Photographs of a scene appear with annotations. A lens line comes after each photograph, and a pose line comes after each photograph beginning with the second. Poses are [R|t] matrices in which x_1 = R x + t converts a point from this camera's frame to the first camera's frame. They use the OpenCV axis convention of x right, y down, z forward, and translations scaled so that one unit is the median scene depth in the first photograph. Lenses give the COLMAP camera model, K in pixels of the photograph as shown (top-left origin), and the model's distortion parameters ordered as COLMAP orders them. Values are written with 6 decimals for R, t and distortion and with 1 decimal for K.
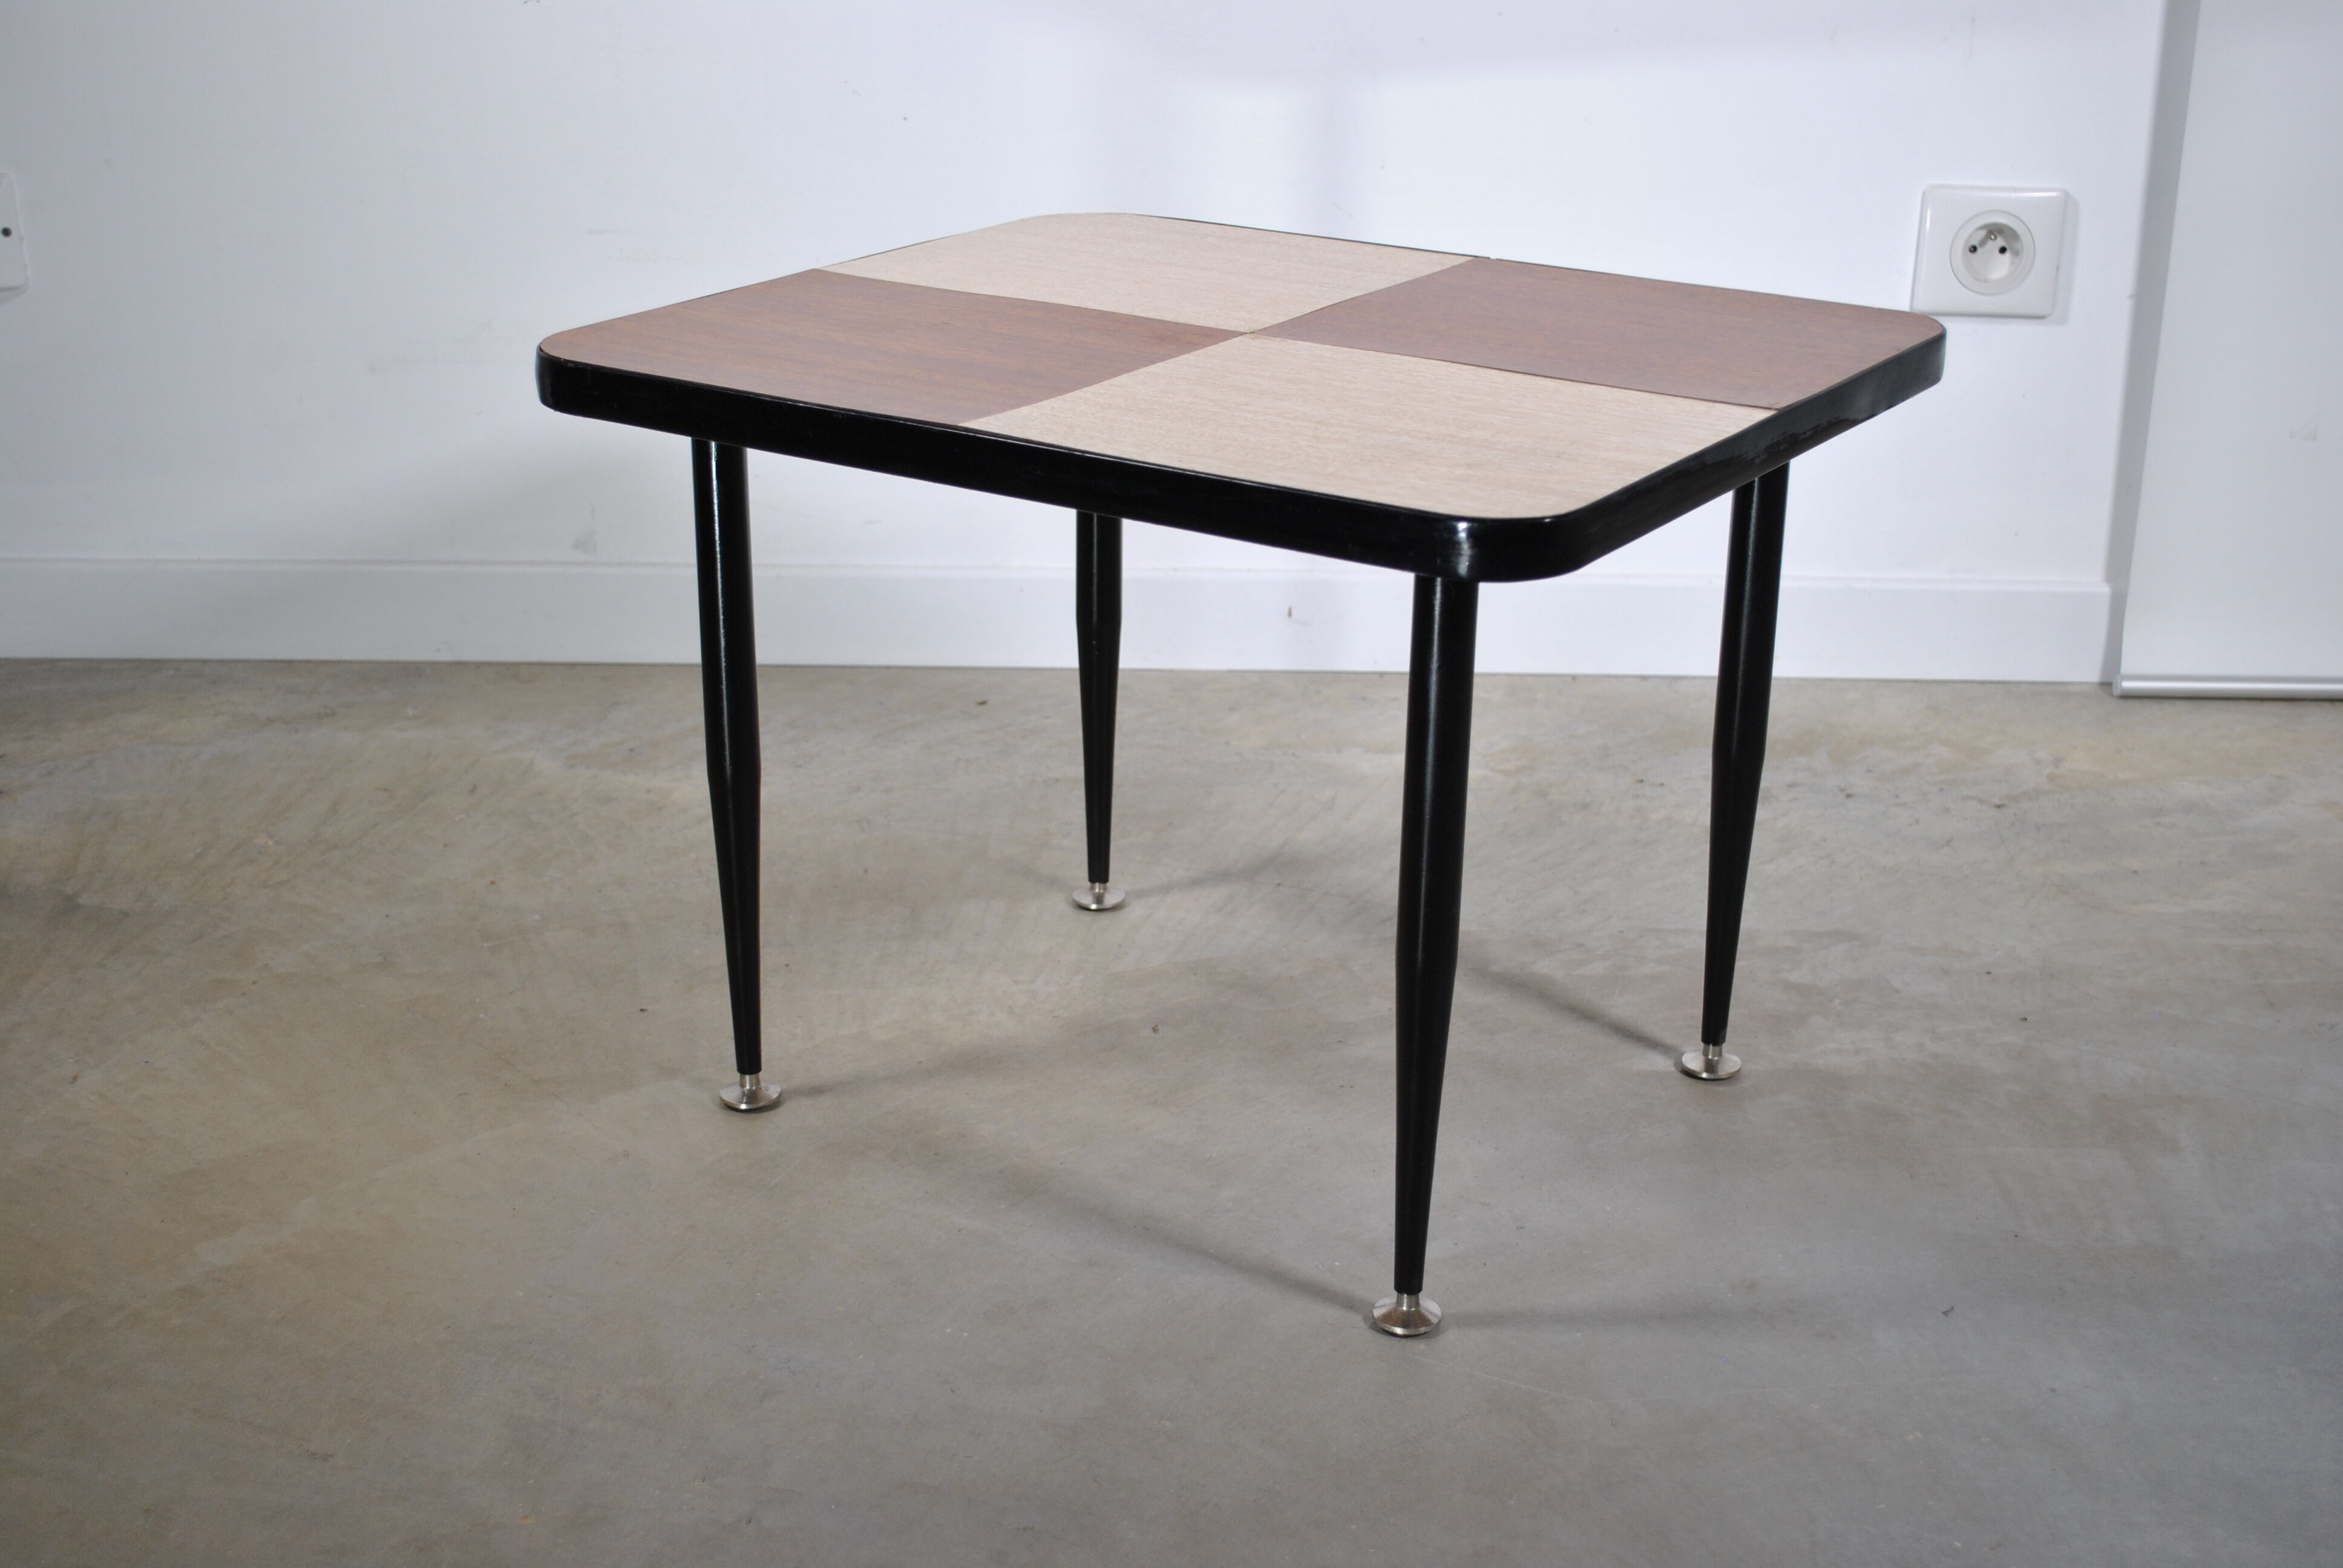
lens RADIAL K [[3076.0, 0, 1189.9], [0, 3076.0, 784.3], [0, 0, 1]] dist [-0.028817, 0.000000]
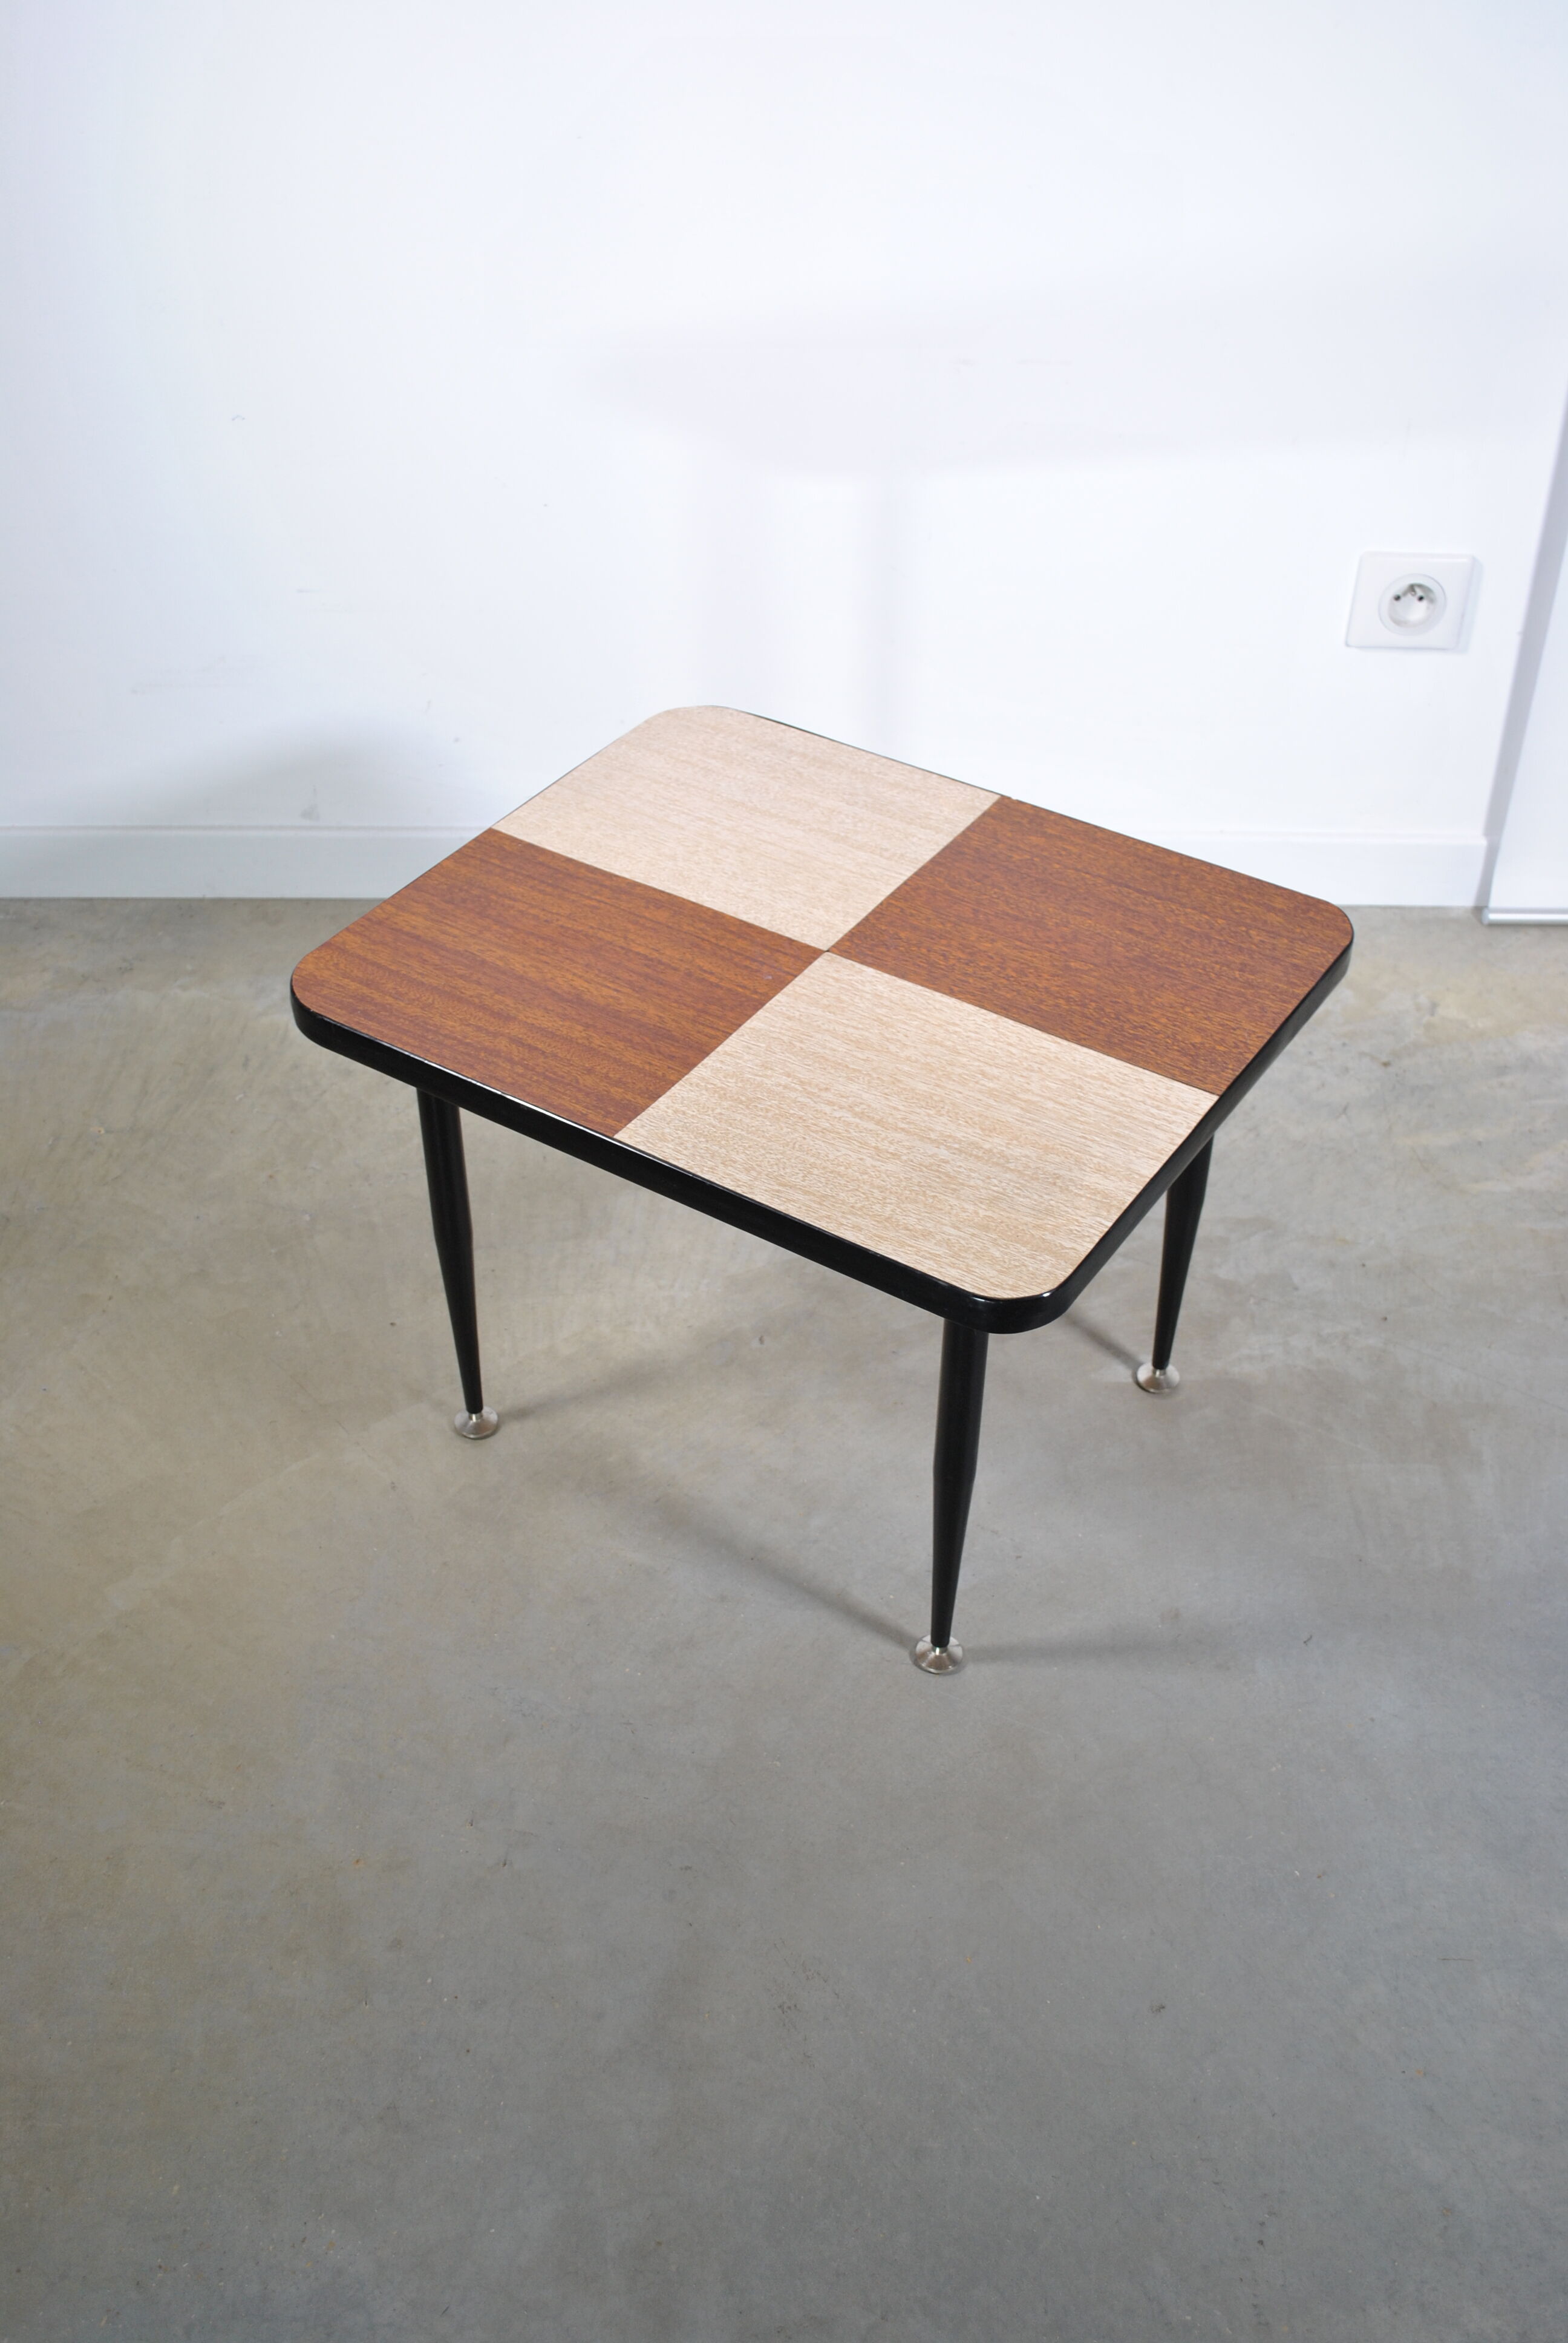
lens RADIAL K [[2428.9, 0, 782.9], [0, 2428.9, 1174.4], [0, 0, 1]] dist [-0.052245, 0.000000]
pose [[0.999909, -0.013440, 0.001054, -0.001717], [0.012369, 0.945691, 0.324833, -0.341631], [-0.005363, -0.324790, 0.945771, -0.016344]]
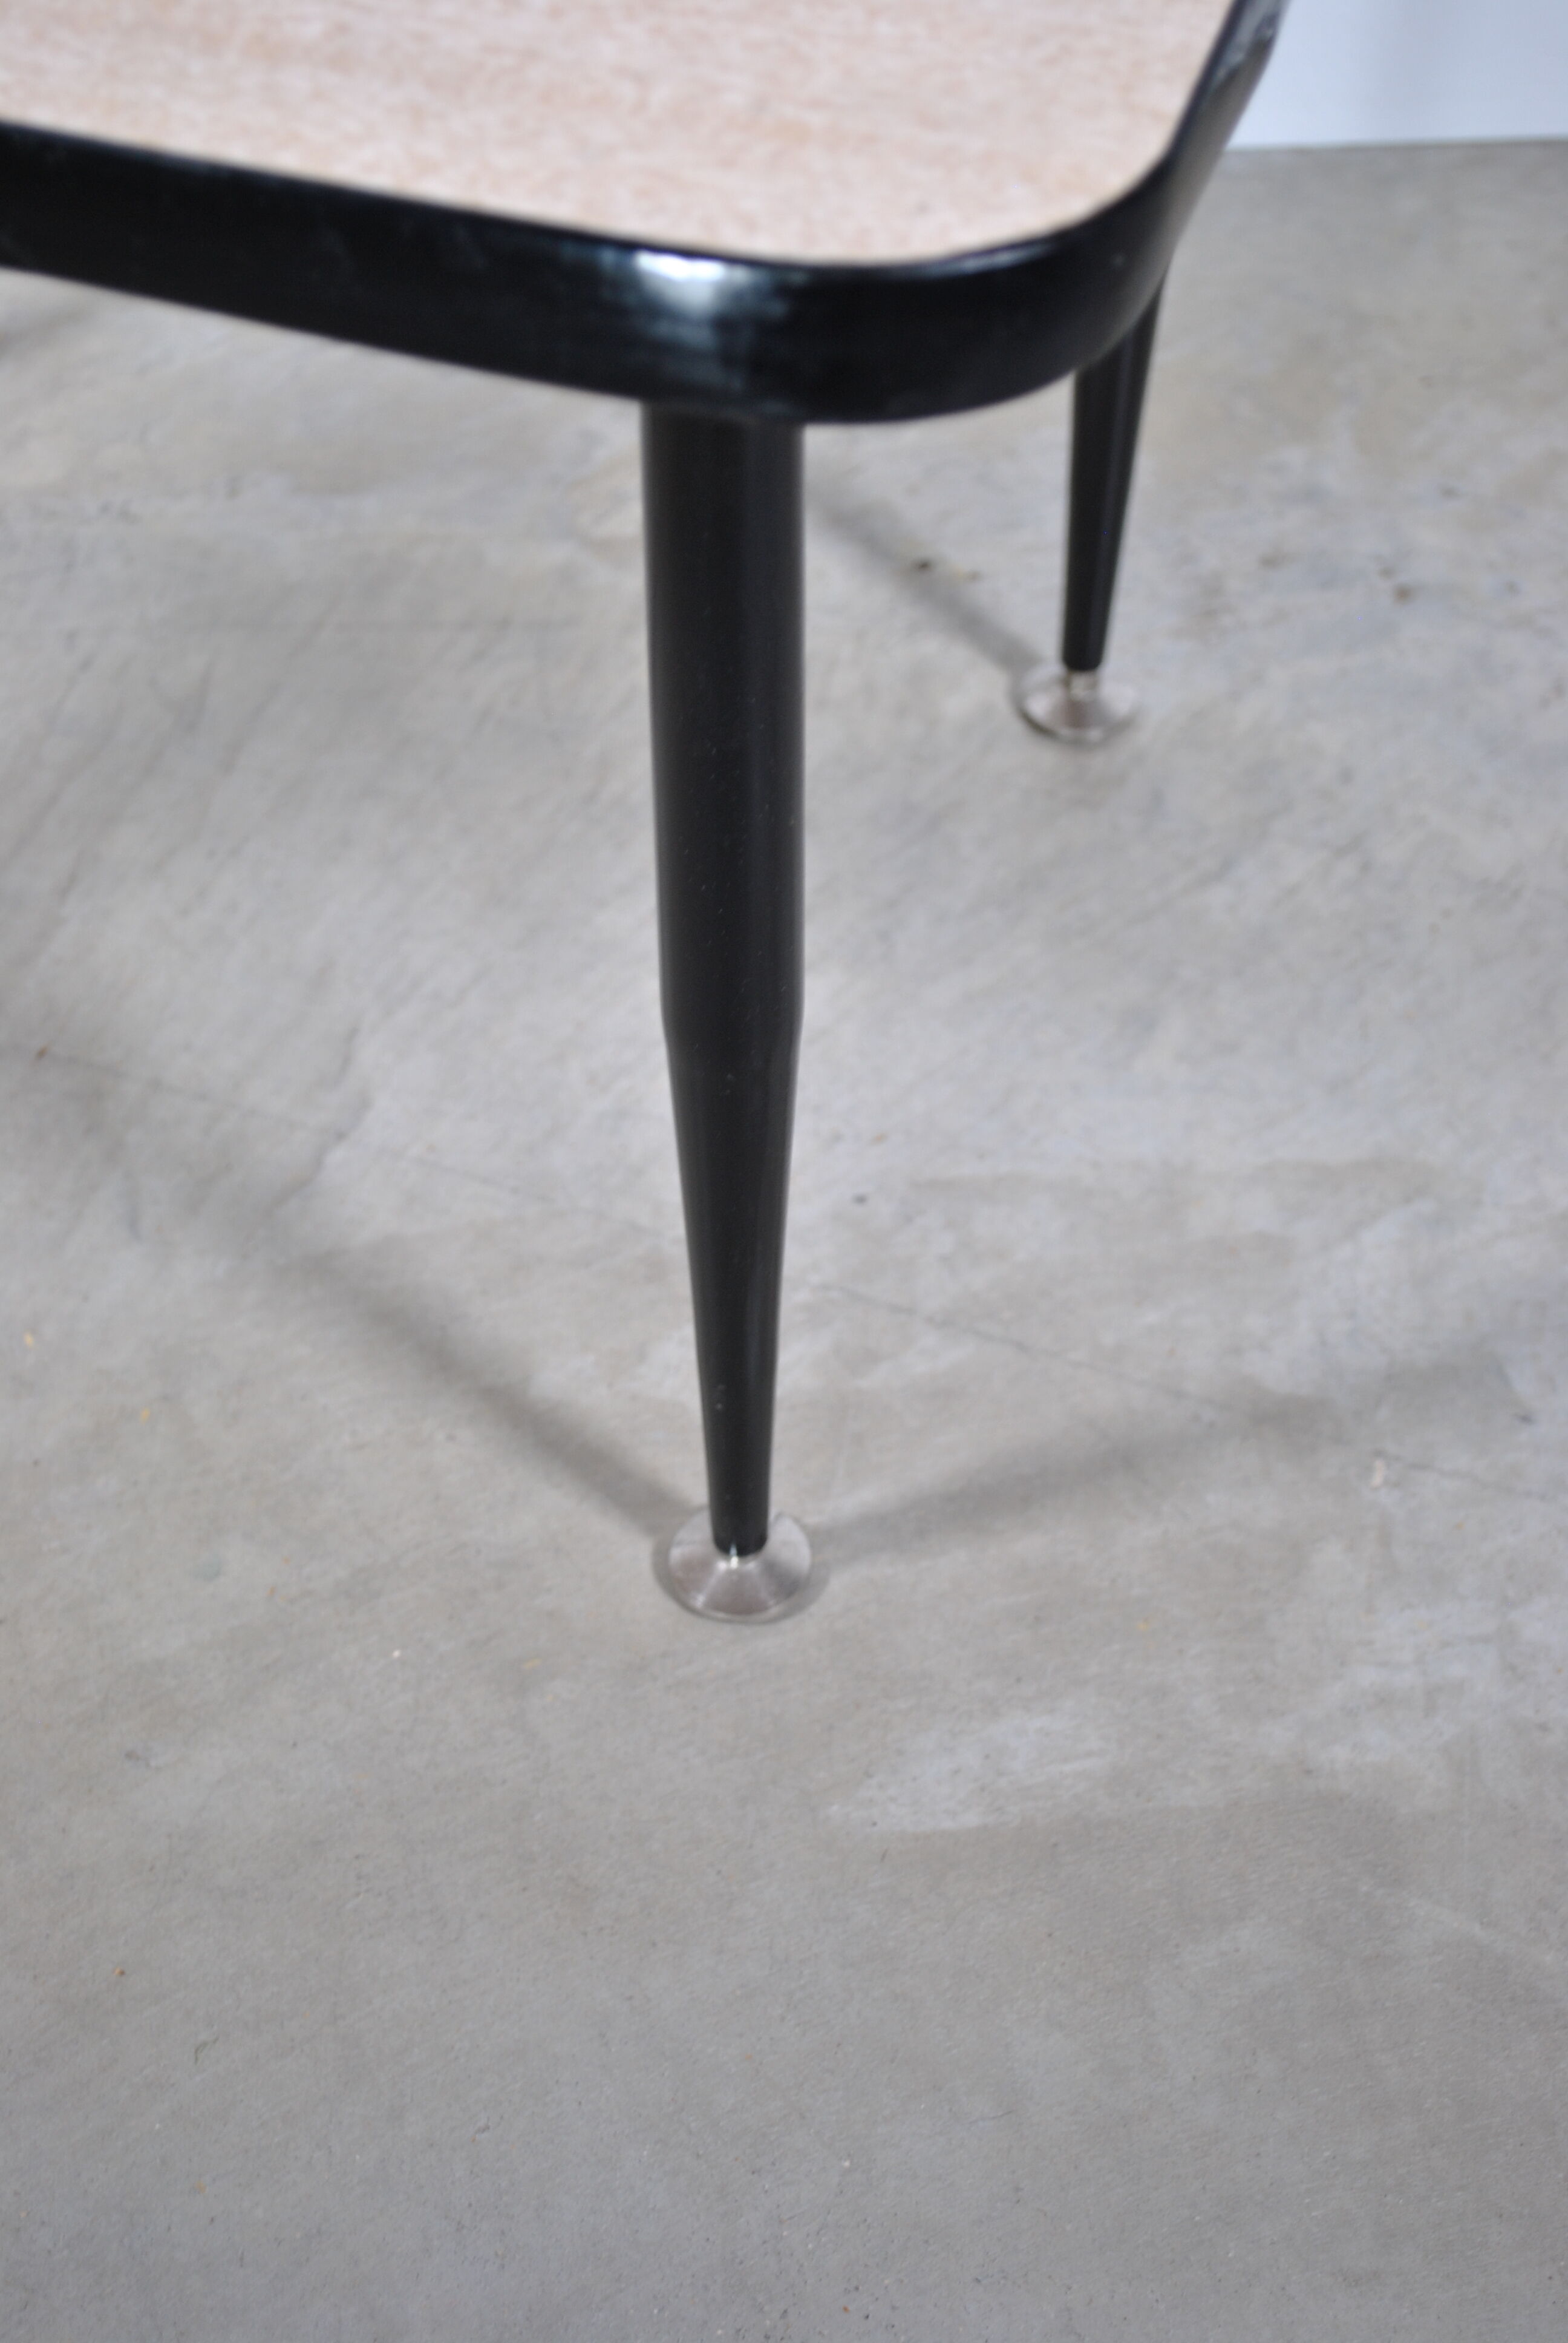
lens RADIAL K [[3929.2, 0, 785.4], [0, 3929.2, 1170.8], [0, 0, 1]] dist [-0.001169, 0.000000]
pose [[0.995641, -0.070458, 0.061109, 0.103521], [0.037869, 0.904166, 0.425499, -0.189165], [-0.085233, -0.421330, 0.902893, 0.554493]]
